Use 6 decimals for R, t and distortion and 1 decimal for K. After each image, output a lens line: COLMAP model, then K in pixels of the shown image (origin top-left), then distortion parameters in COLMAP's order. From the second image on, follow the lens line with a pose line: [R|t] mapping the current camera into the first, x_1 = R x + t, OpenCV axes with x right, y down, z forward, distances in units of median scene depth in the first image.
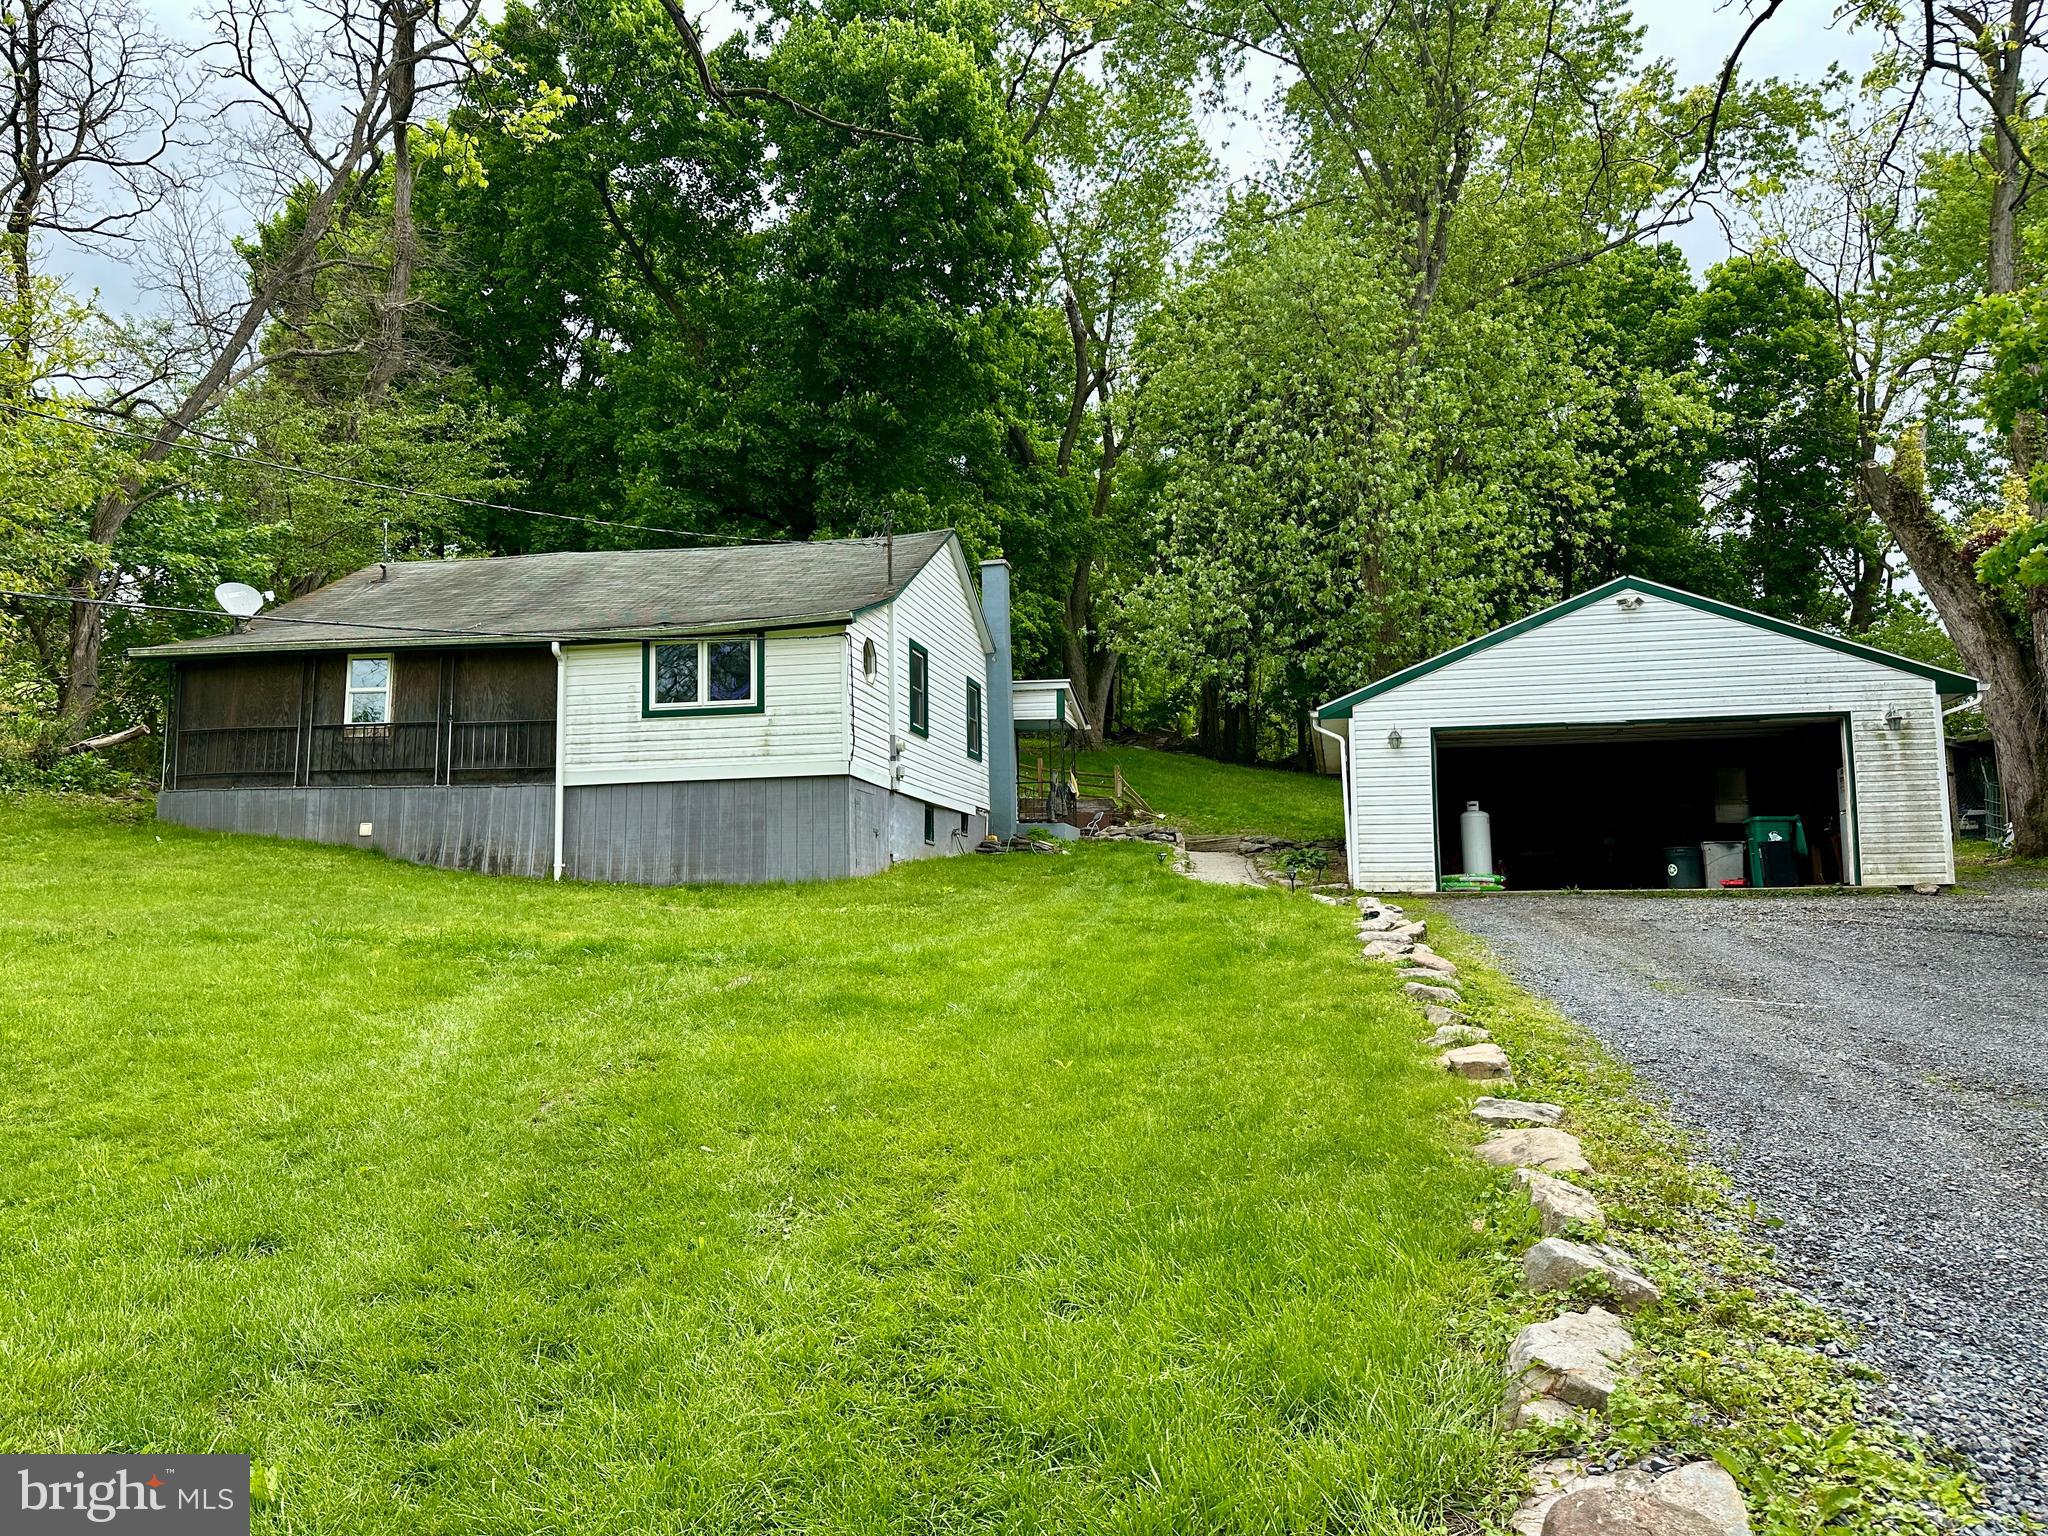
lens RADIAL K [[1423.6, 0, 1024.0], [0, 1423.6, 768.0], [0, 0, 1]] dist [0.125441, -0.193997]
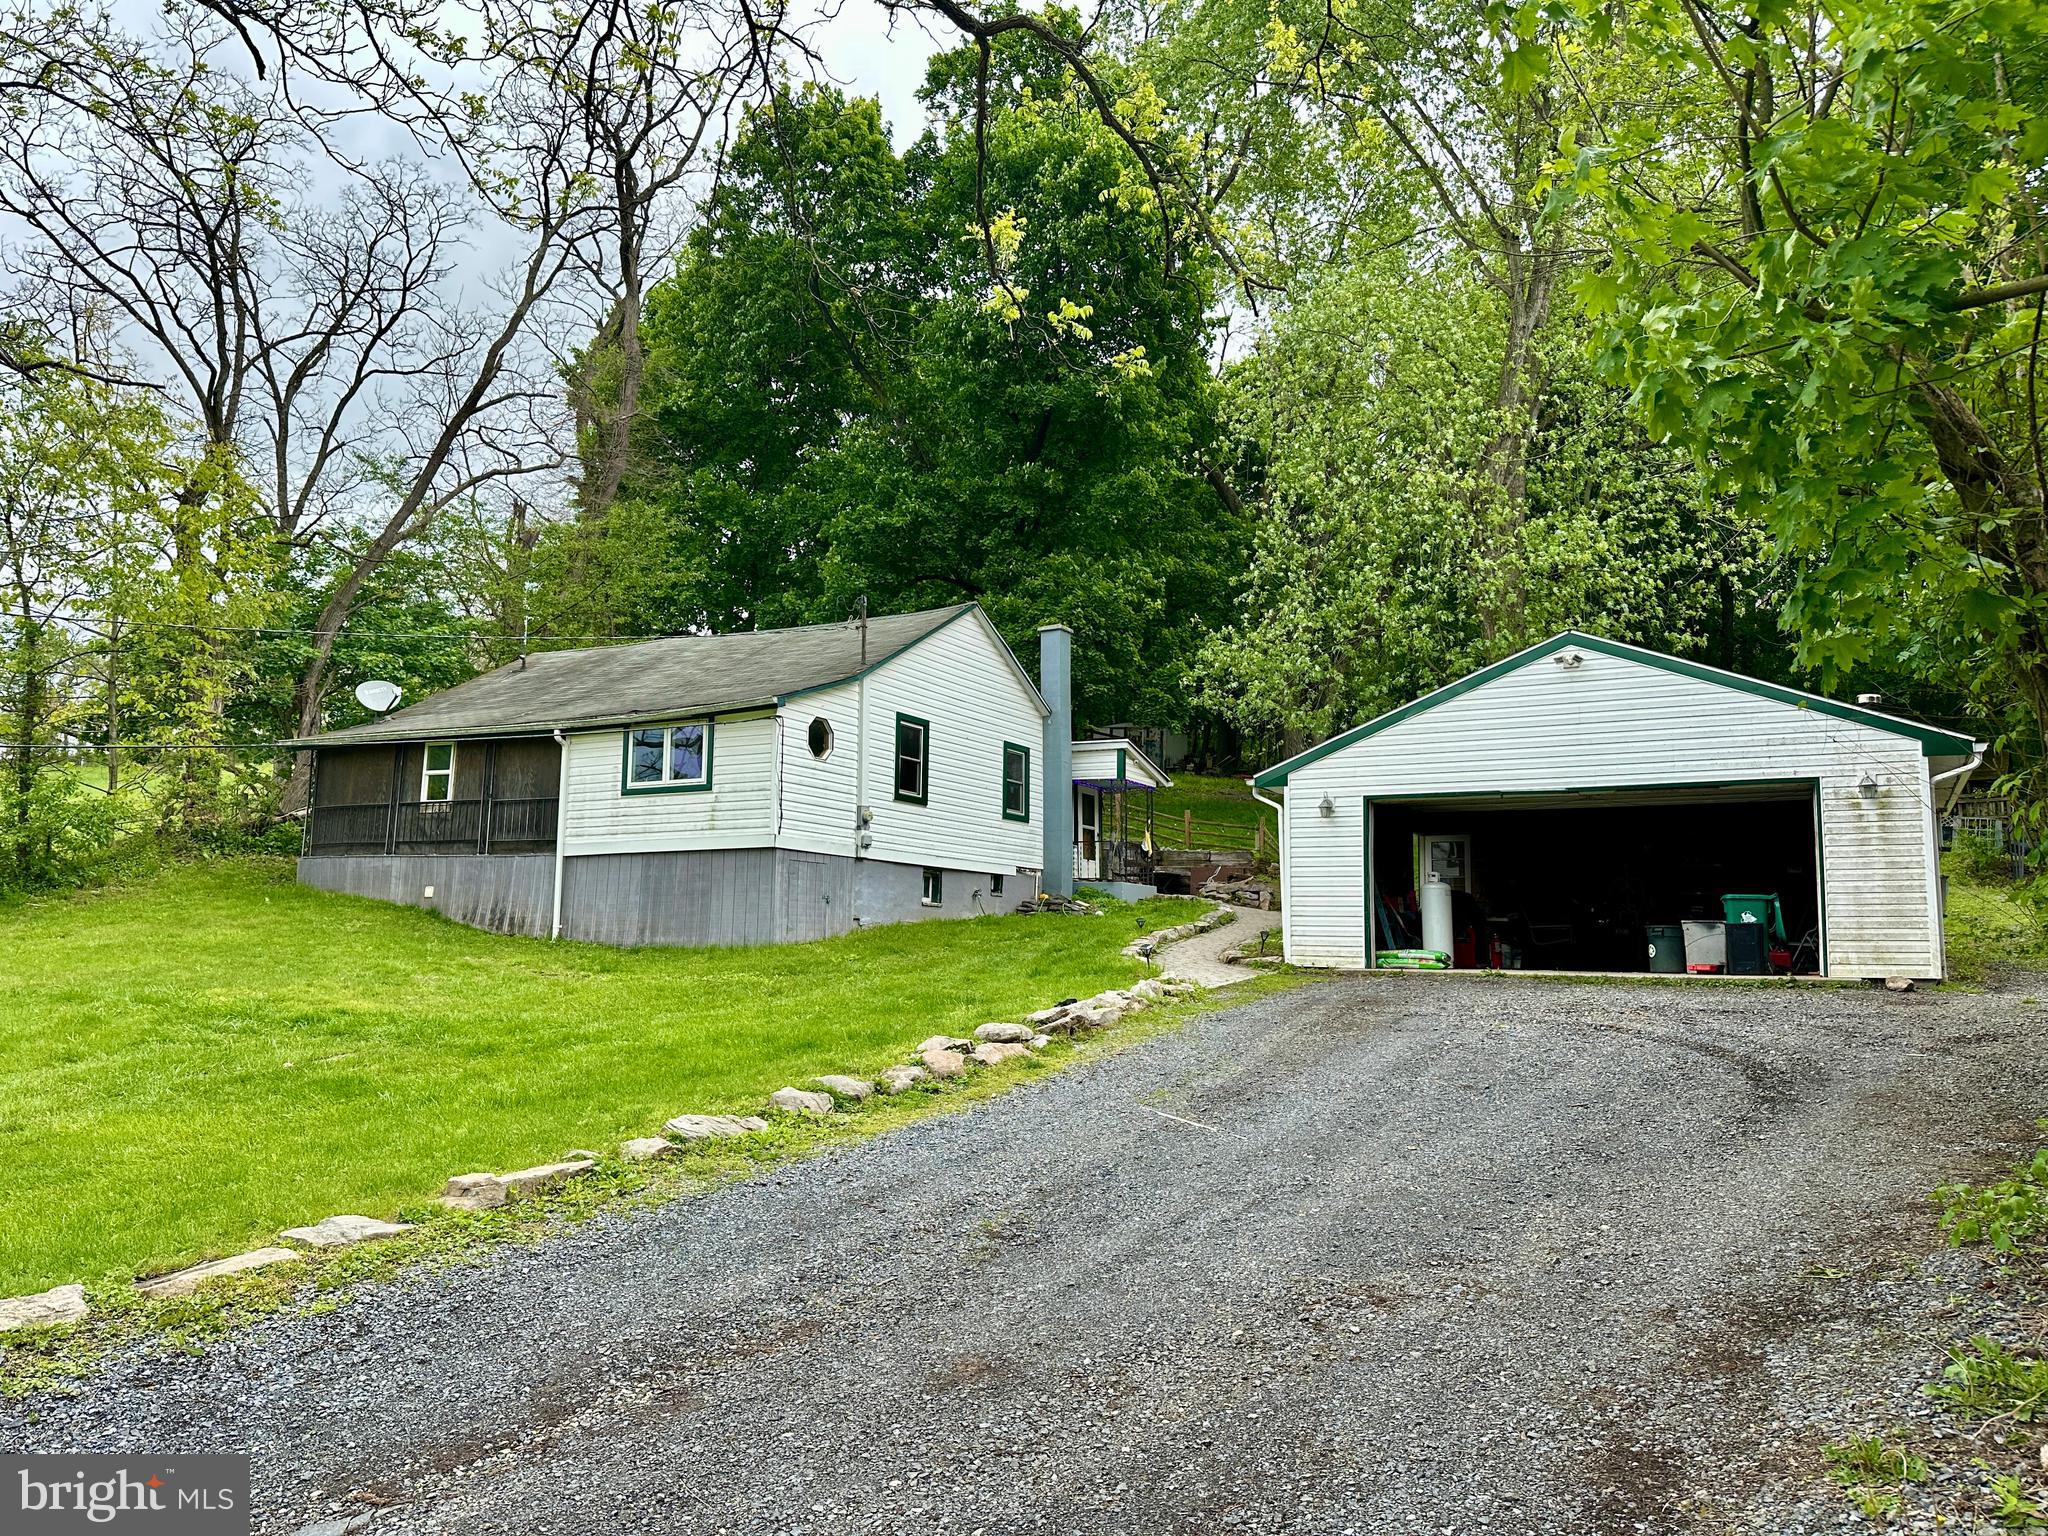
lens RADIAL K [[1423.6, 0, 1024.0], [0, 1423.6, 768.0], [0, 0, 1]] dist [0.125441, -0.193997]
pose [[0.955603, -0.014698, -0.294292, 0.334524], [0.008792, 0.999733, -0.021382, -0.027191], [0.294528, 0.017845, 0.955476, 0.018770]]
